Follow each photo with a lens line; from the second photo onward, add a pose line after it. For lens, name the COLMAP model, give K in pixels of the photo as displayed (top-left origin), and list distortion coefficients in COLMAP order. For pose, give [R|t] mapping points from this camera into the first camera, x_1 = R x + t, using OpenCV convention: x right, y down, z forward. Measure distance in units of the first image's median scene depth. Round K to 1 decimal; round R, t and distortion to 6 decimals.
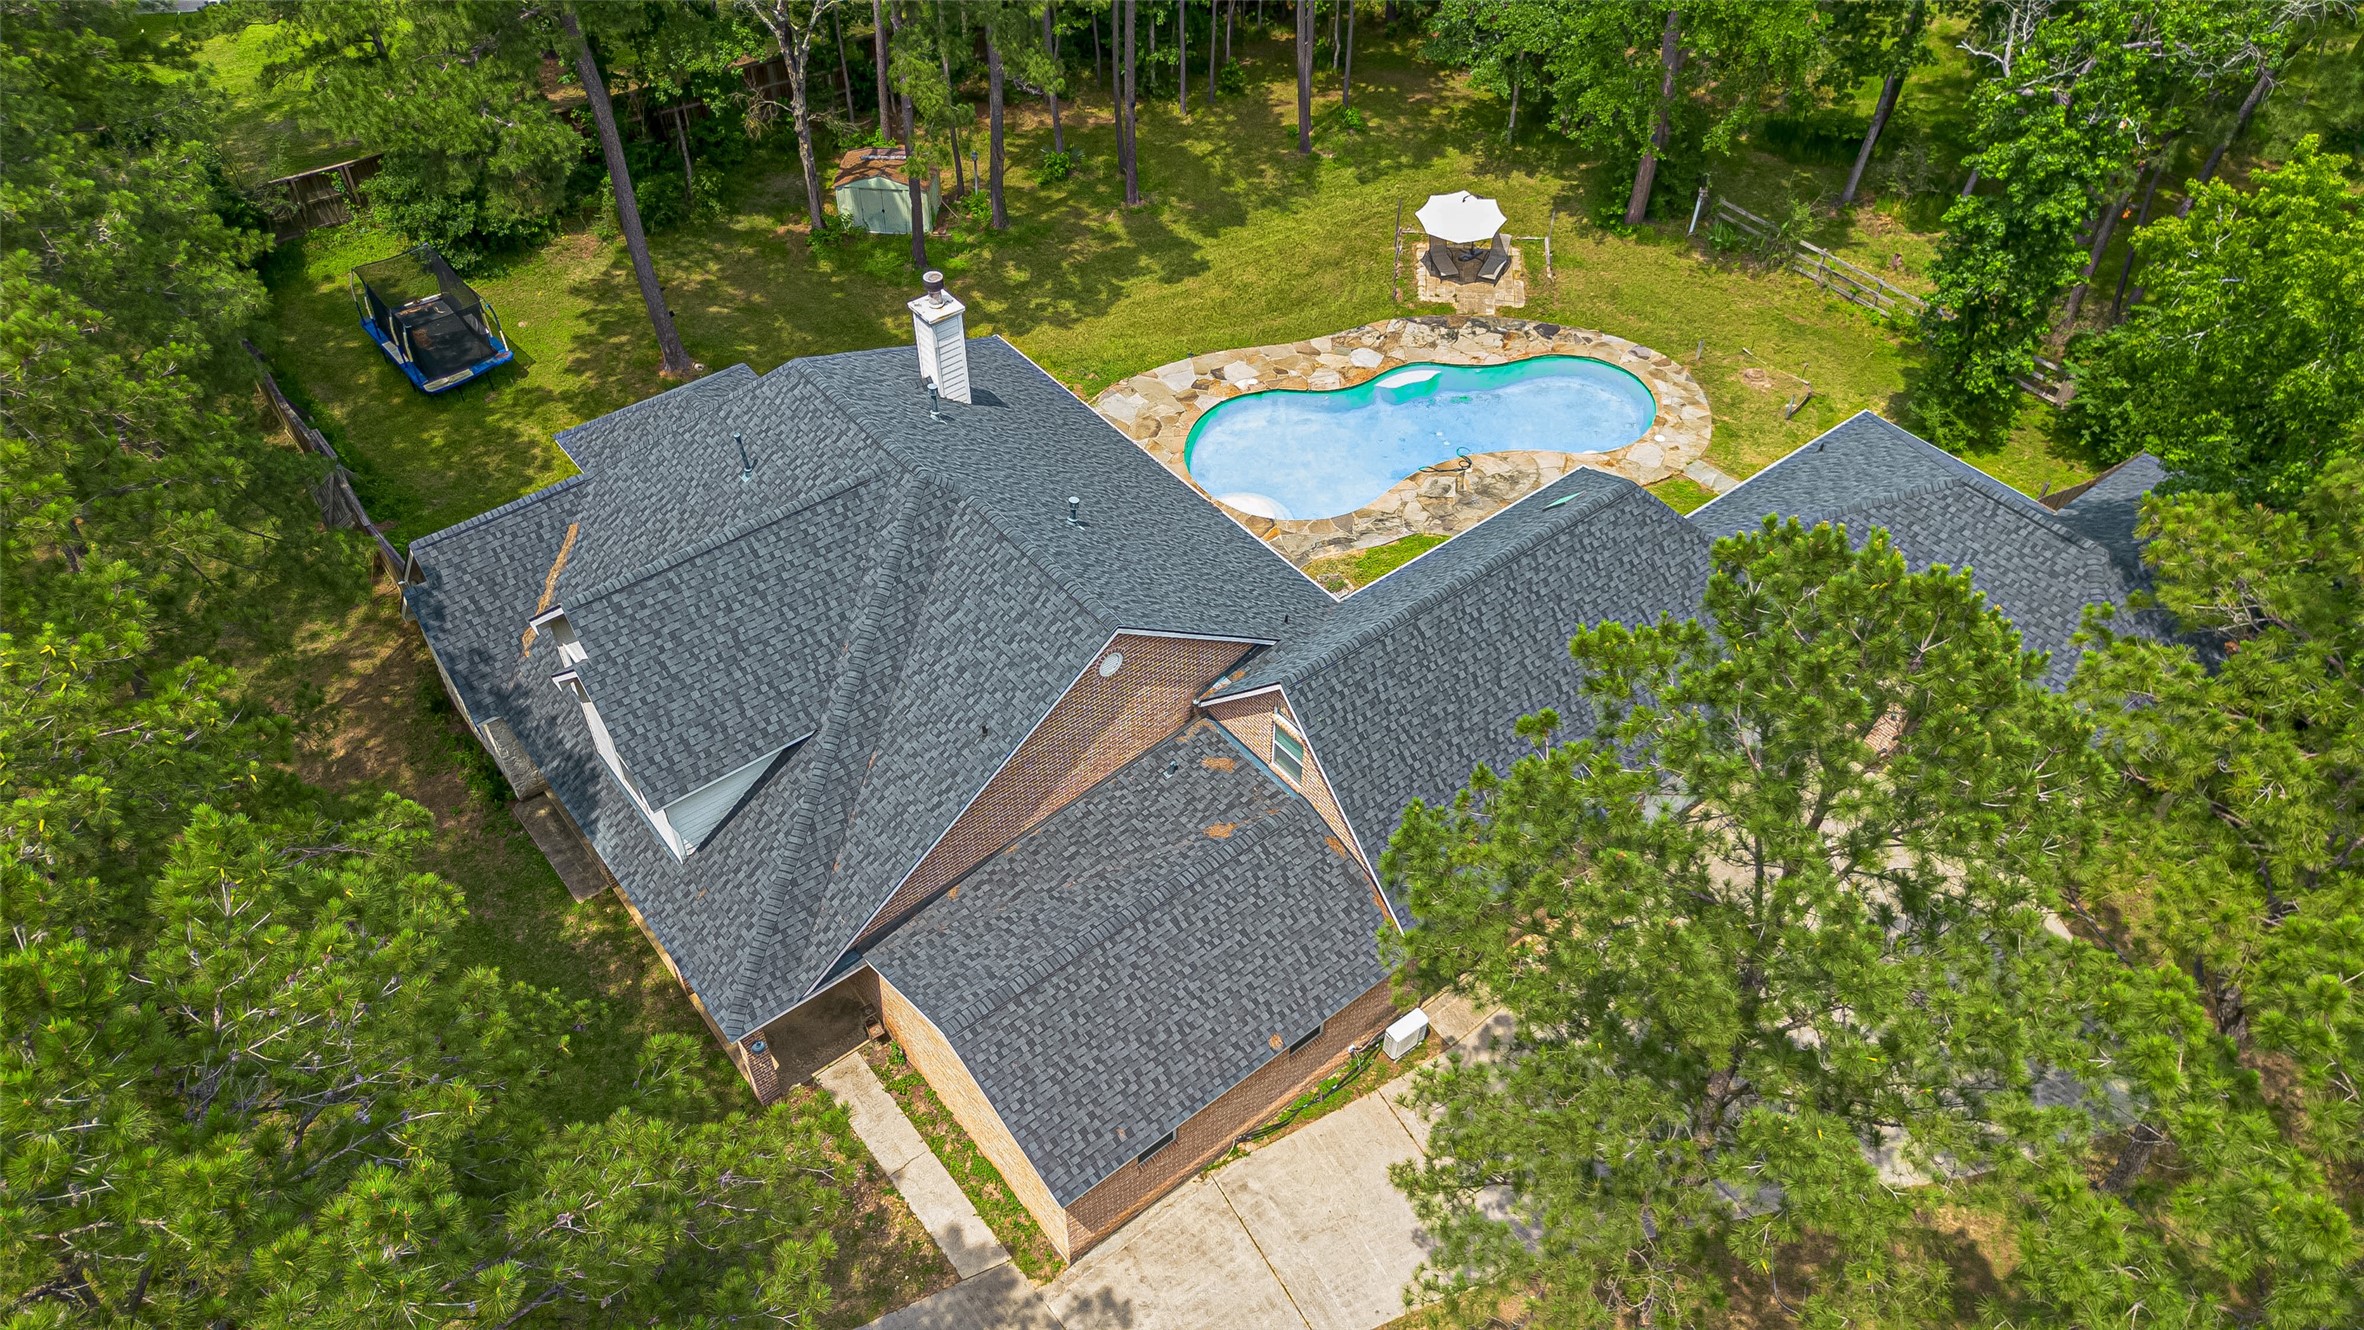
lens RADIAL K [[1679.6, 0, 1182.0], [0, 1679.6, 665.0], [0, 0, 1]] dist [0.049026, 0.000361]
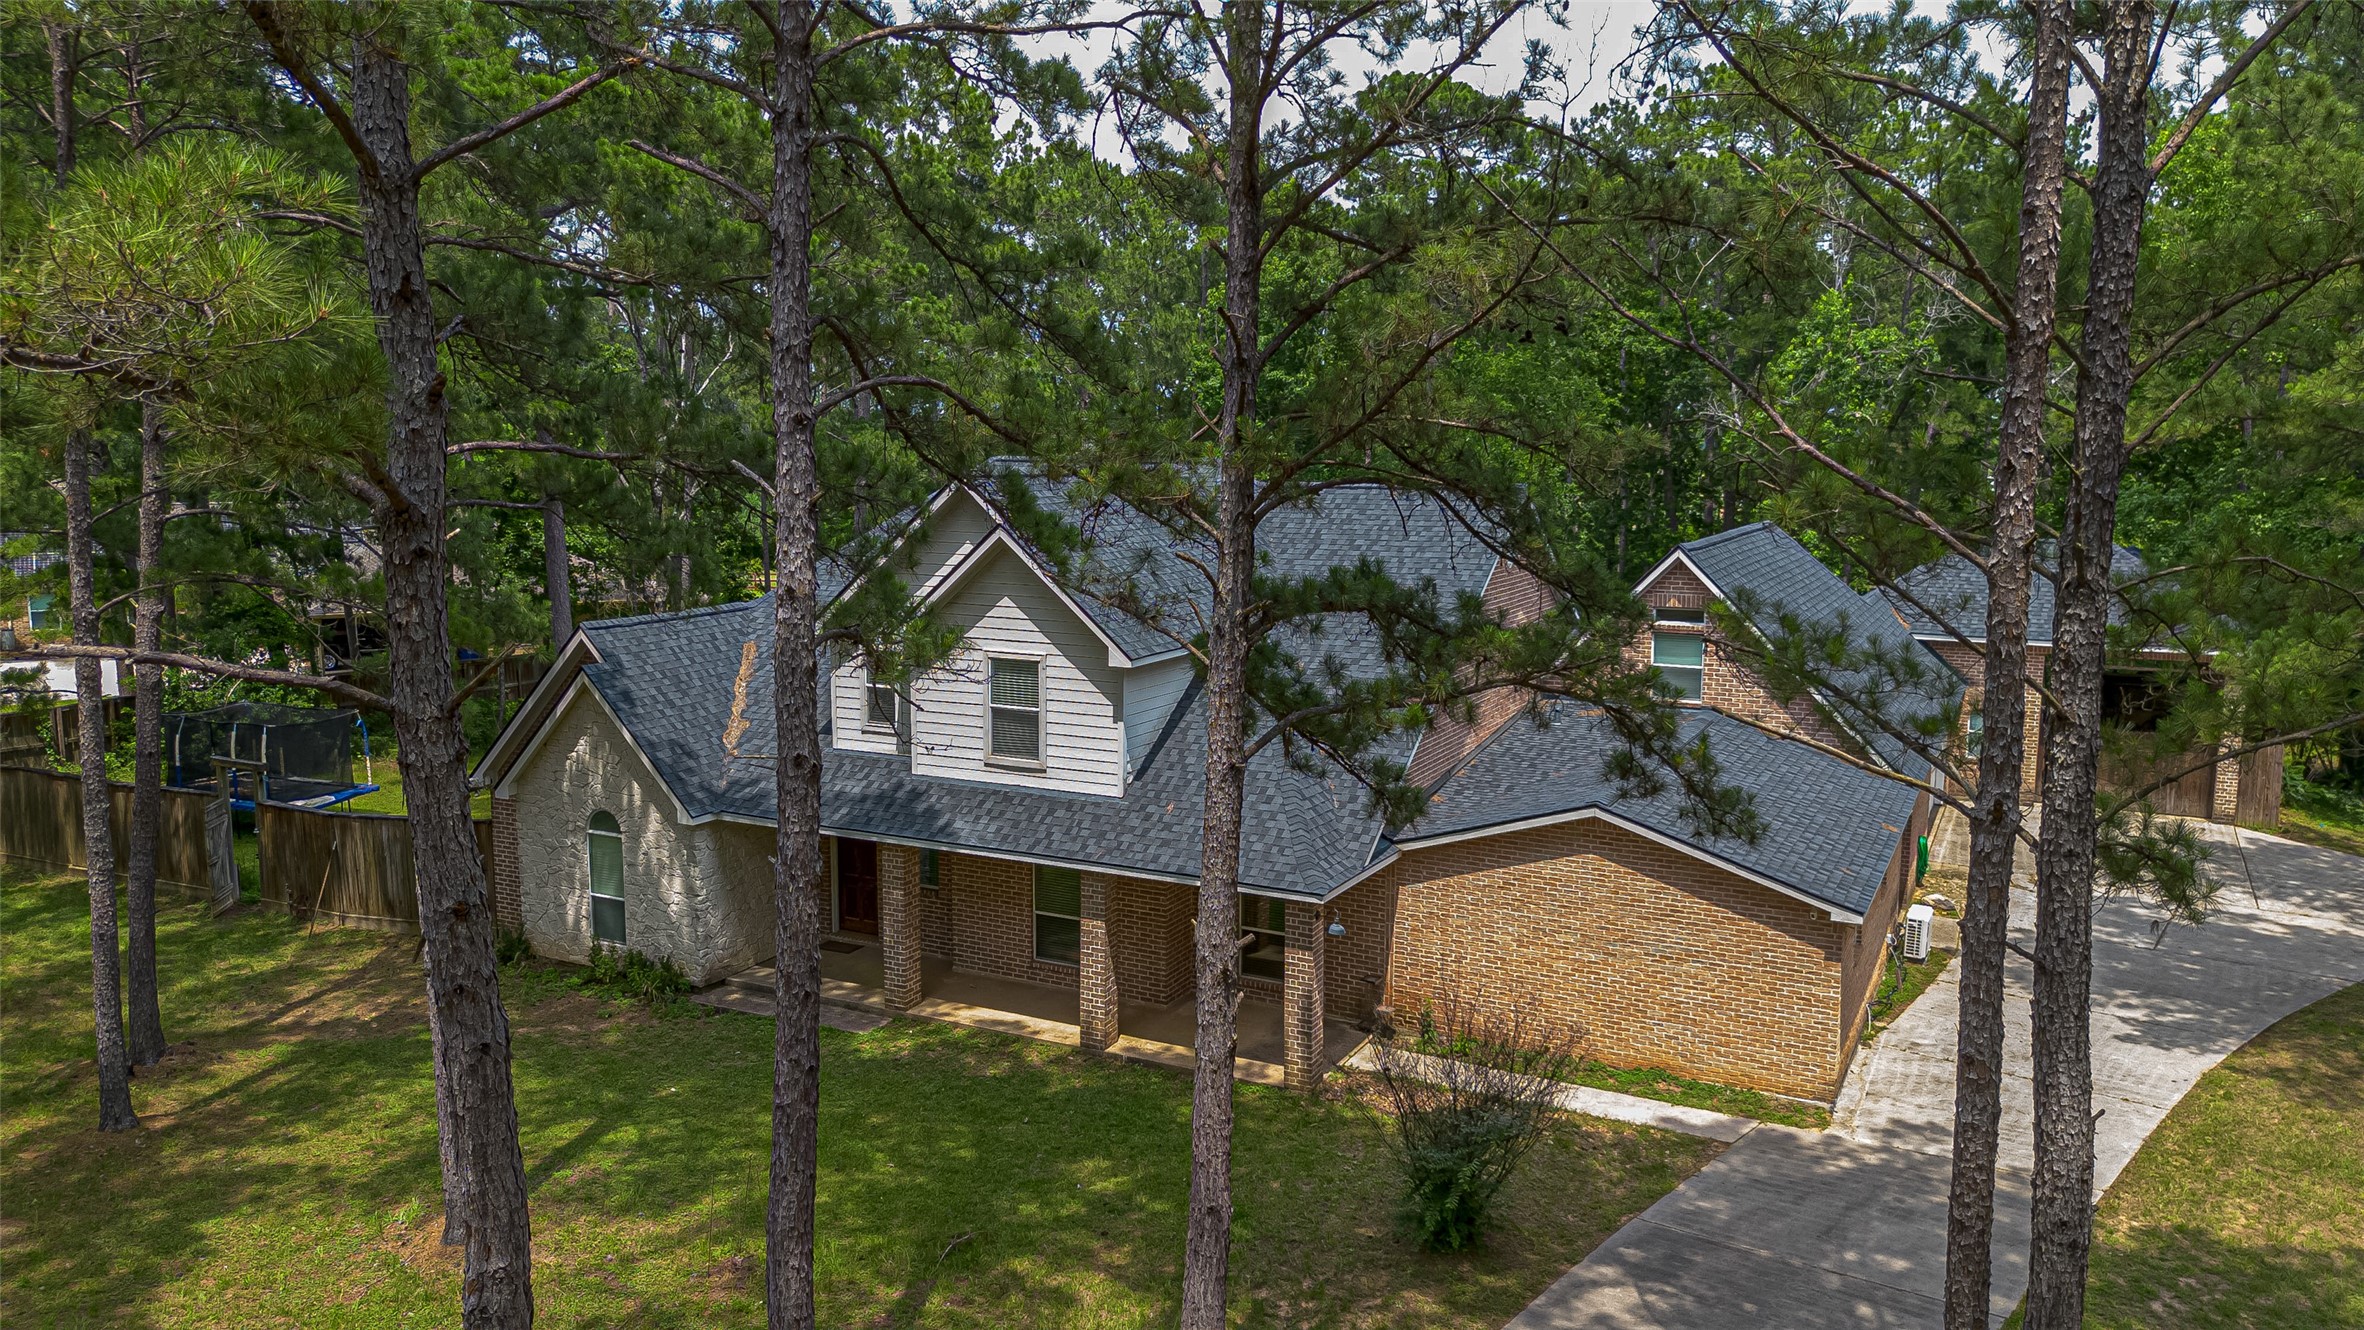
lens RADIAL K [[1679.6, 0, 1182.0], [0, 1679.6, 665.0], [0, 0, 1]] dist [0.049026, 0.000361]
pose [[0.914946, -0.052972, 0.400085, -0.512697], [0.275015, 0.807373, -0.522030, 0.424104], [-0.295365, 0.587658, 0.753271, 0.343118]]
